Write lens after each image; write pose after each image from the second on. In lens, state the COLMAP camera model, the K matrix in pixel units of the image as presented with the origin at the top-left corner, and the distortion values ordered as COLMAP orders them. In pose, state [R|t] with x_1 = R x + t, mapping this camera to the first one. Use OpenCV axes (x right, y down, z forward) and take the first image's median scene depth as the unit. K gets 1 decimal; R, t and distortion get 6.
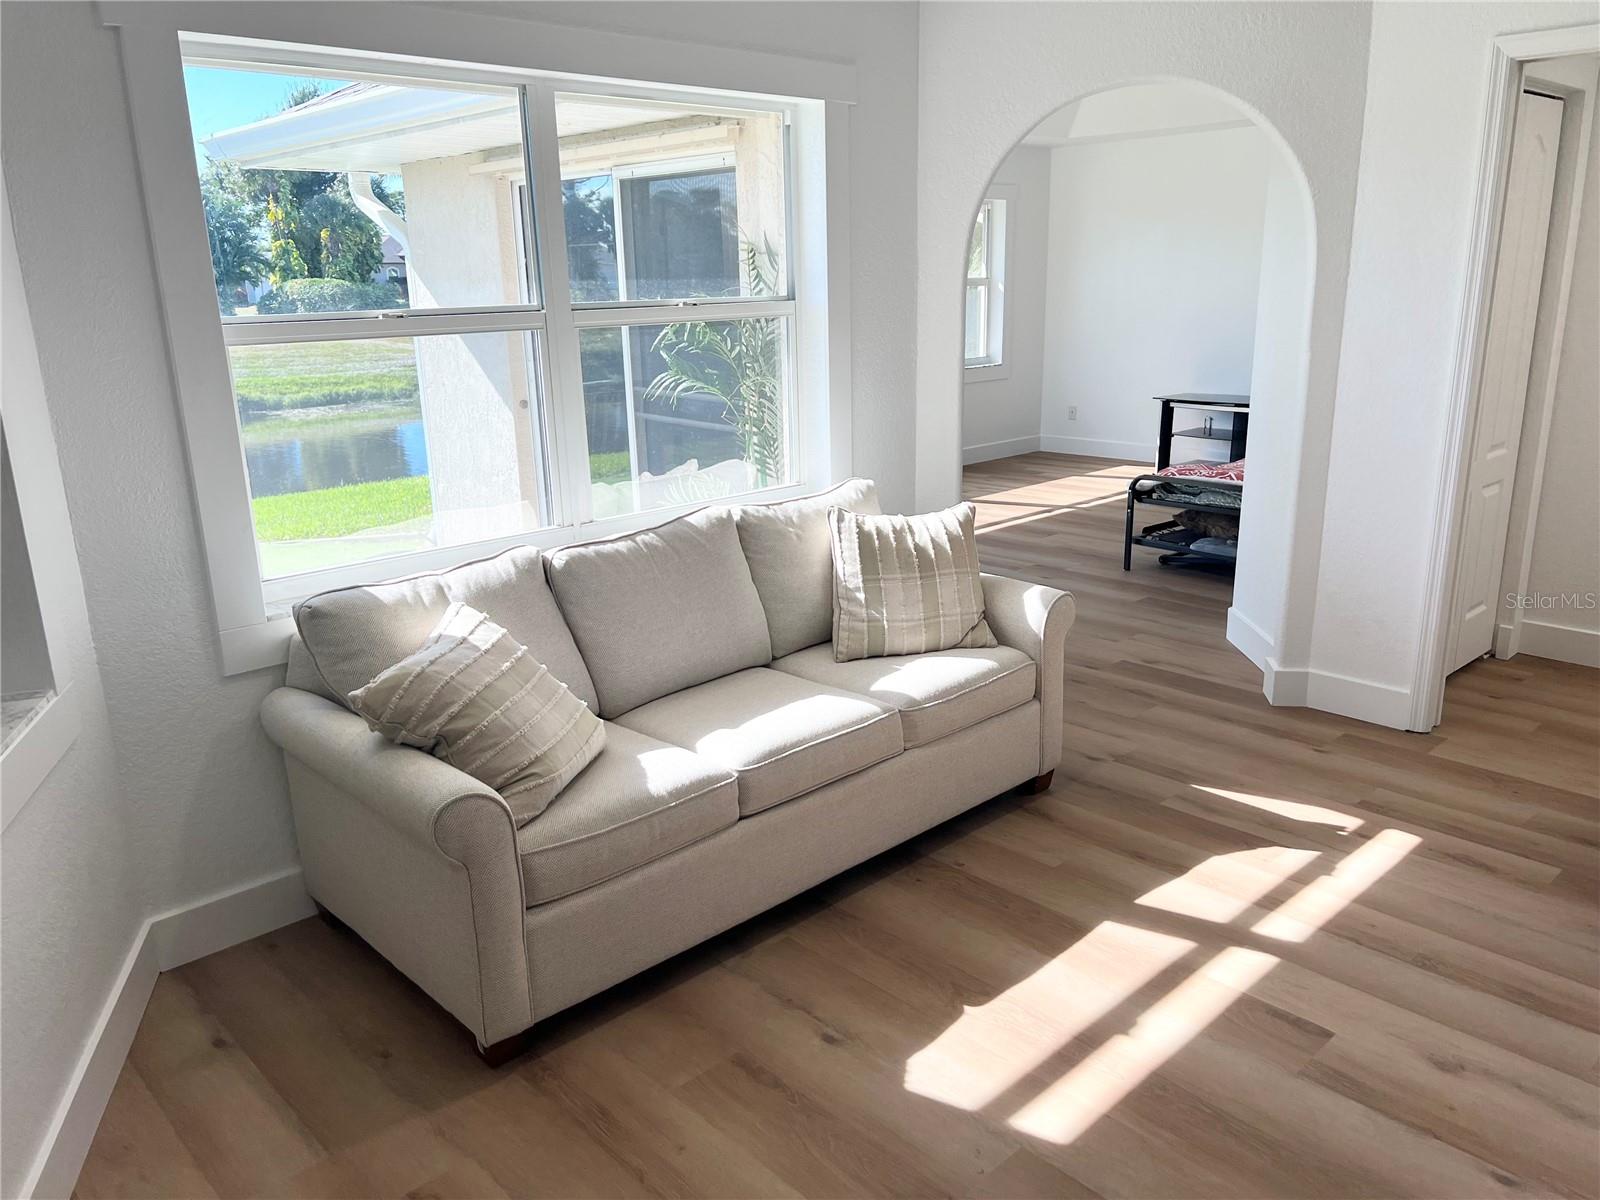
lens RADIAL K [[1214.4, 0, 808.6], [0, 1214.4, 605.8], [0, 0, 1]] dist [0.071098, -0.081992]
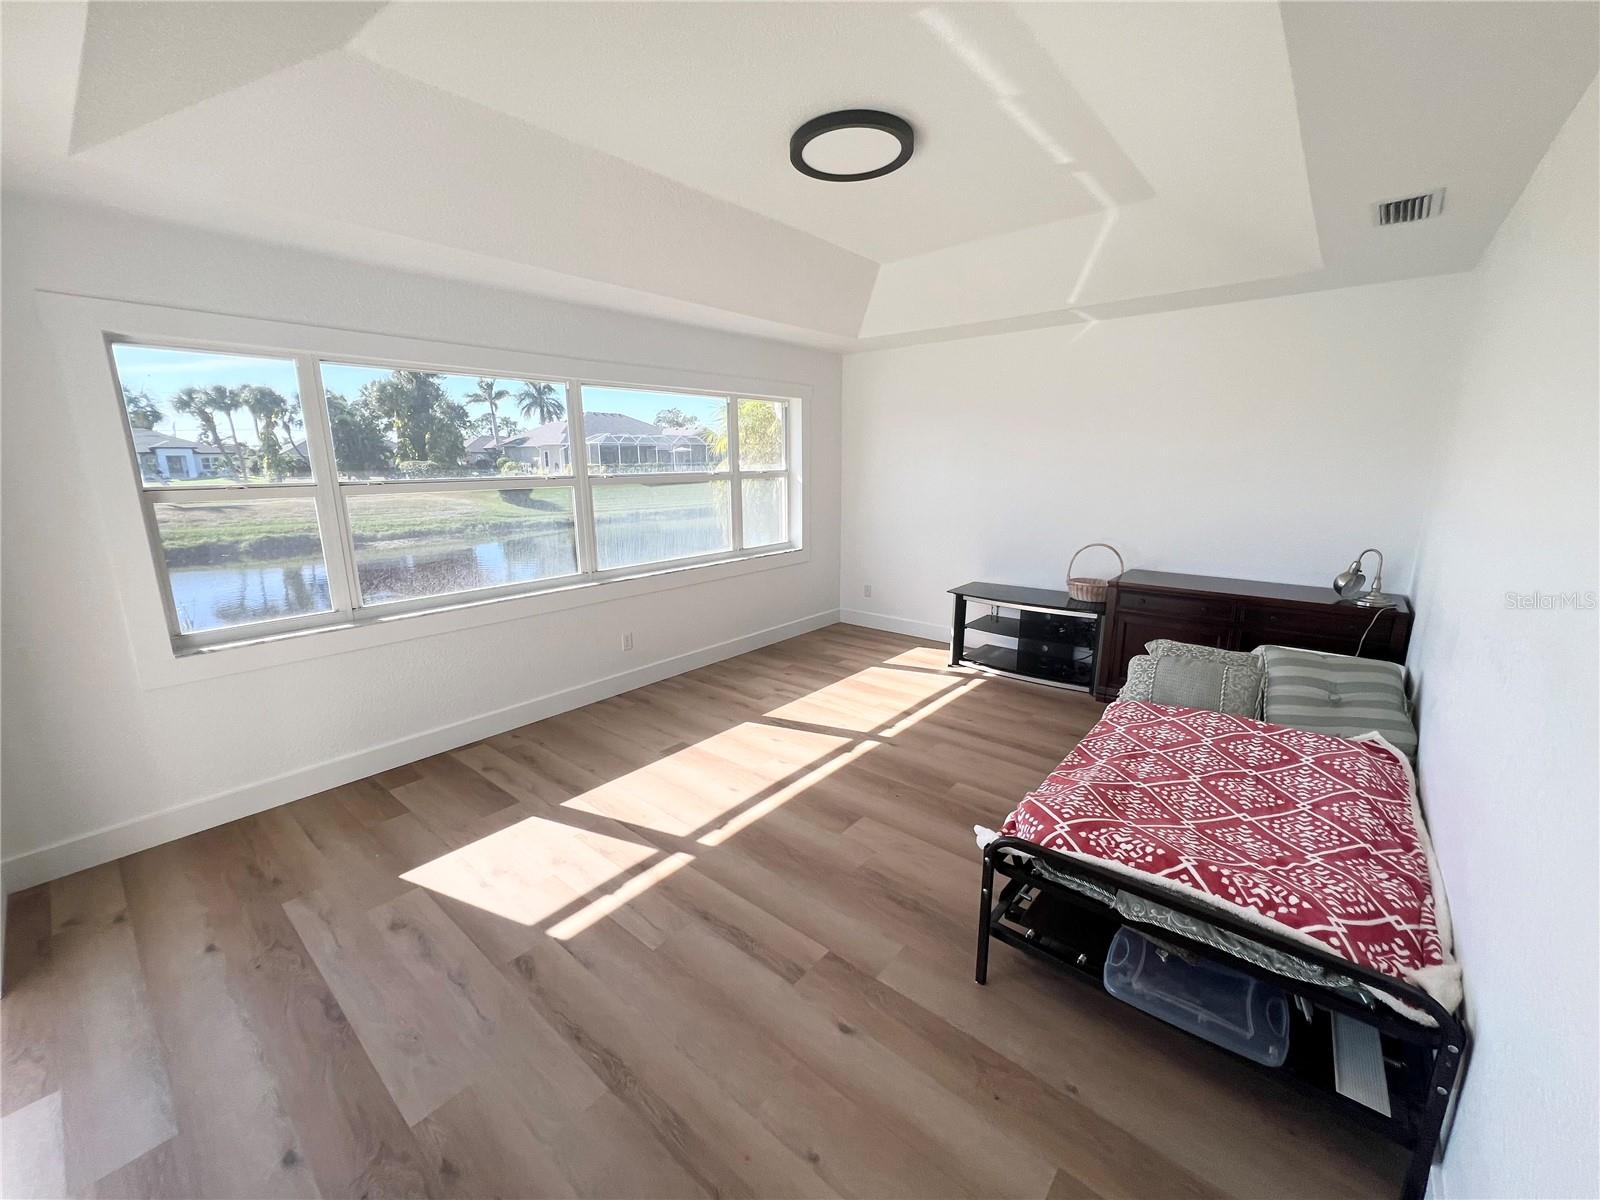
lens RADIAL K [[646.6, 0, 800.0], [0, 646.6, 600.0], [0, 0, 1]] dist [-0.011072, 0.004384]
pose [[0.993025, -0.010652, 0.117425, 0.021691], [0.016924, 0.998475, -0.052551, -0.030169], [-0.116686, 0.054172, 0.991690, 0.107188]]
